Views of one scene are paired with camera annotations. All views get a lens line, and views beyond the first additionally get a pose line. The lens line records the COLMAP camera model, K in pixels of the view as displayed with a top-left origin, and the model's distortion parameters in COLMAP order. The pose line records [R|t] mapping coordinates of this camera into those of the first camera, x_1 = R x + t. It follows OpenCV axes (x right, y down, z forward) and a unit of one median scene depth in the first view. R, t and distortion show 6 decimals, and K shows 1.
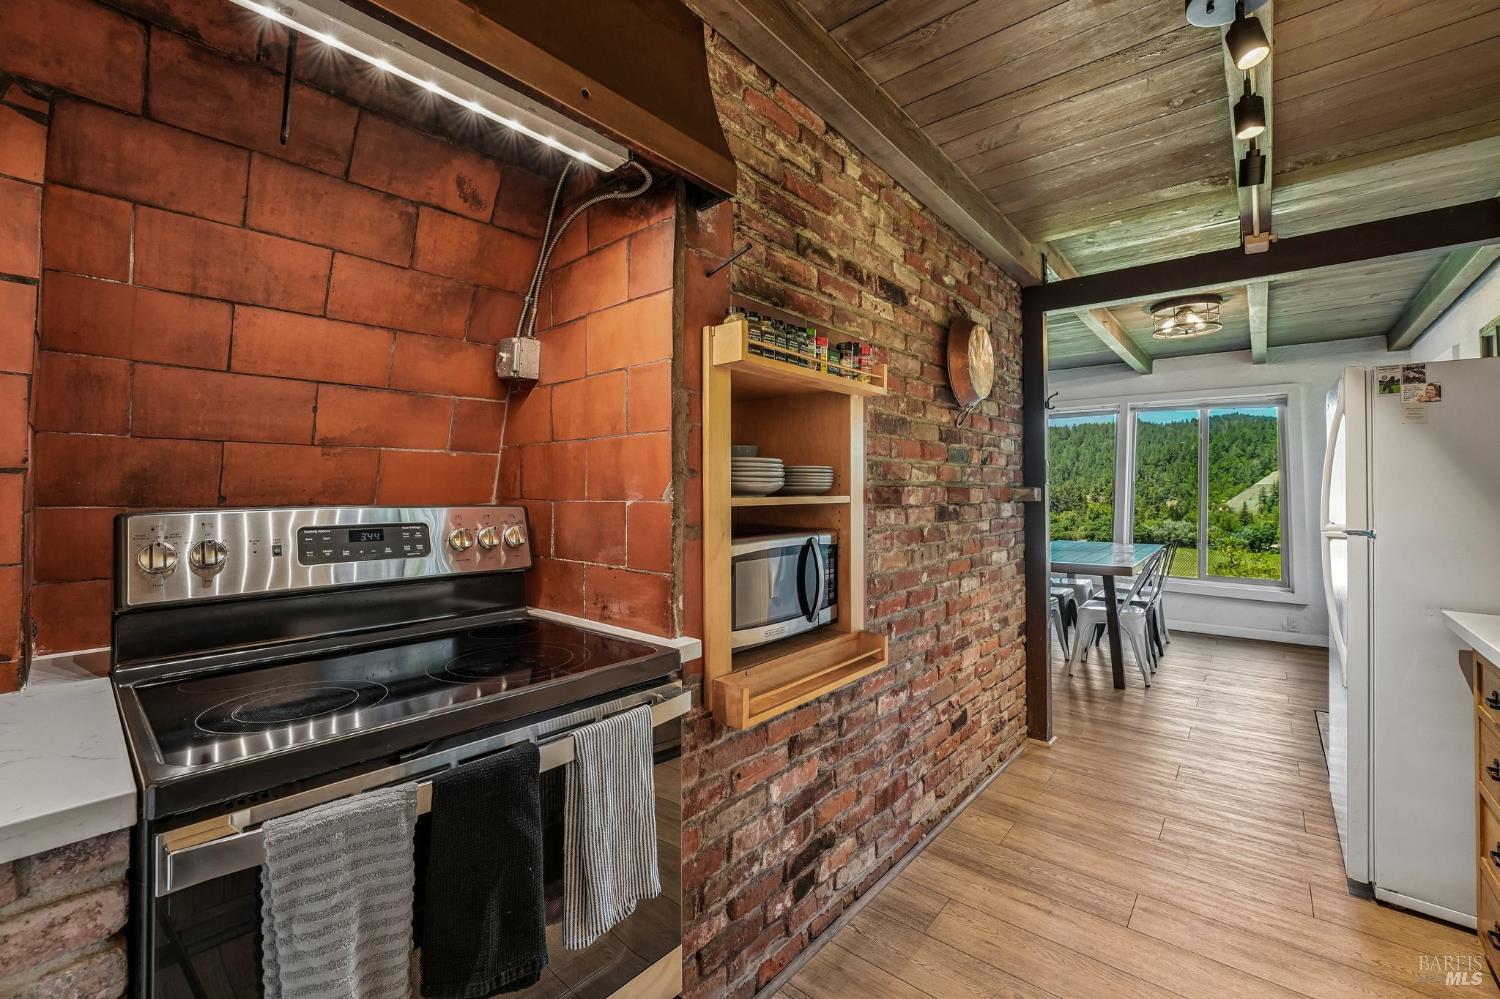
lens RADIAL K [[615.5, 0, 724.7], [0, 615.5, 479.0], [0, 0, 1]] dist [-0.027587, 0.003655]
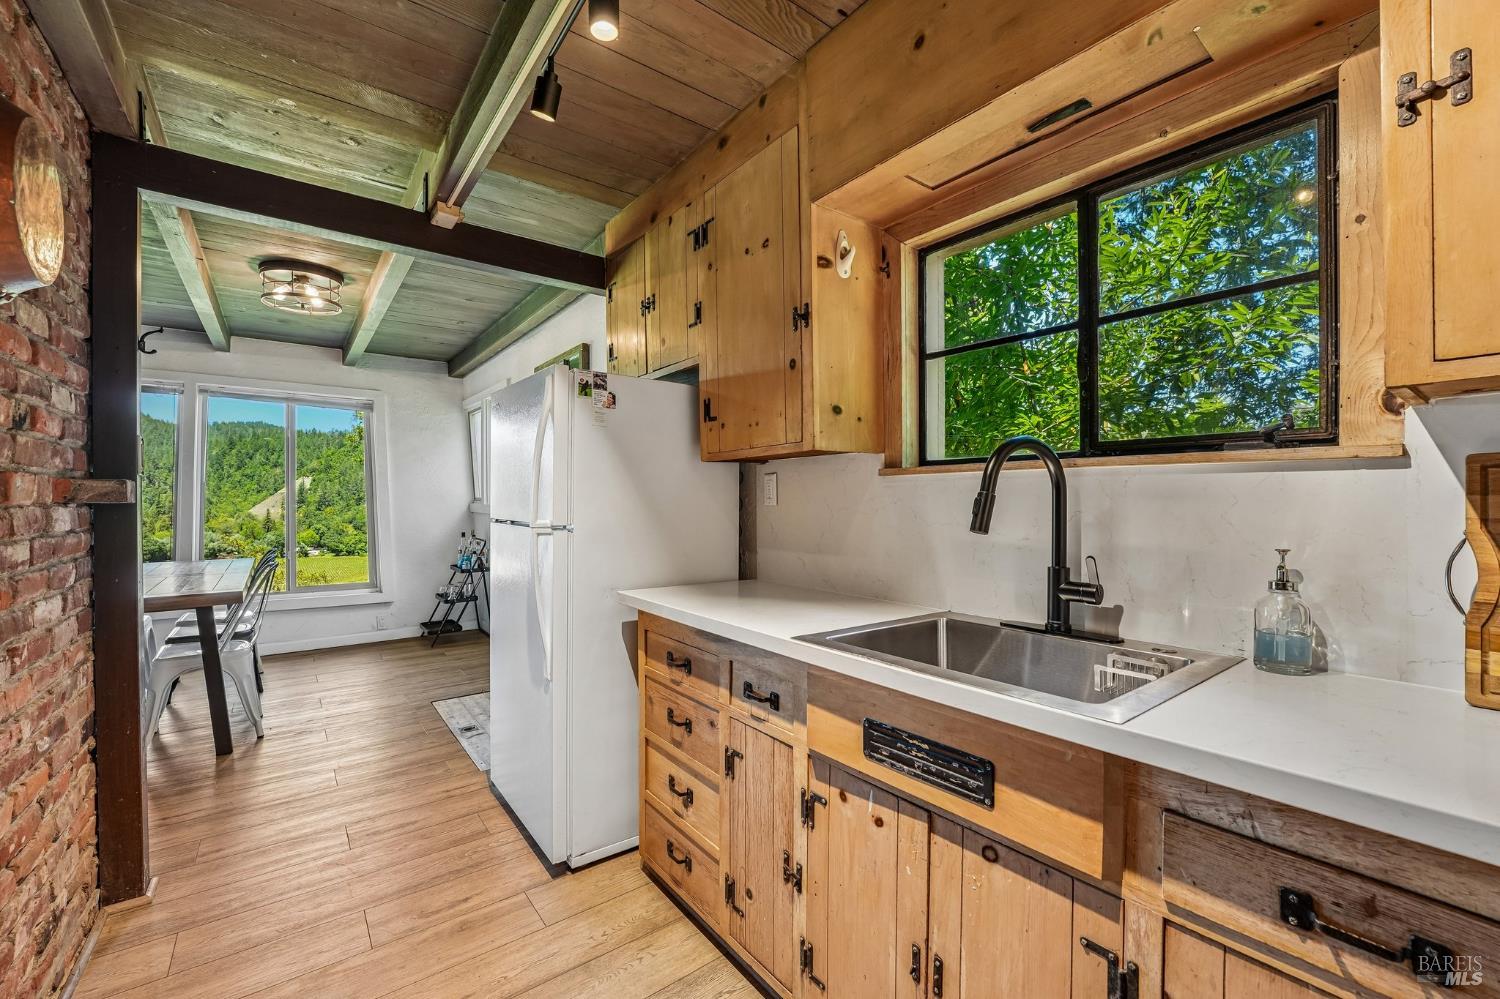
lens RADIAL K [[615.5, 0, 759.3], [0, 615.5, 501.3], [0, 0, 1]] dist [-0.027587, 0.003655]
pose [[0.177075, -0.005544, 0.984182, 0.046063], [-0.018332, 0.999792, 0.008930, 0.015740], [-0.984027, -0.019623, 0.176936, 0.260411]]
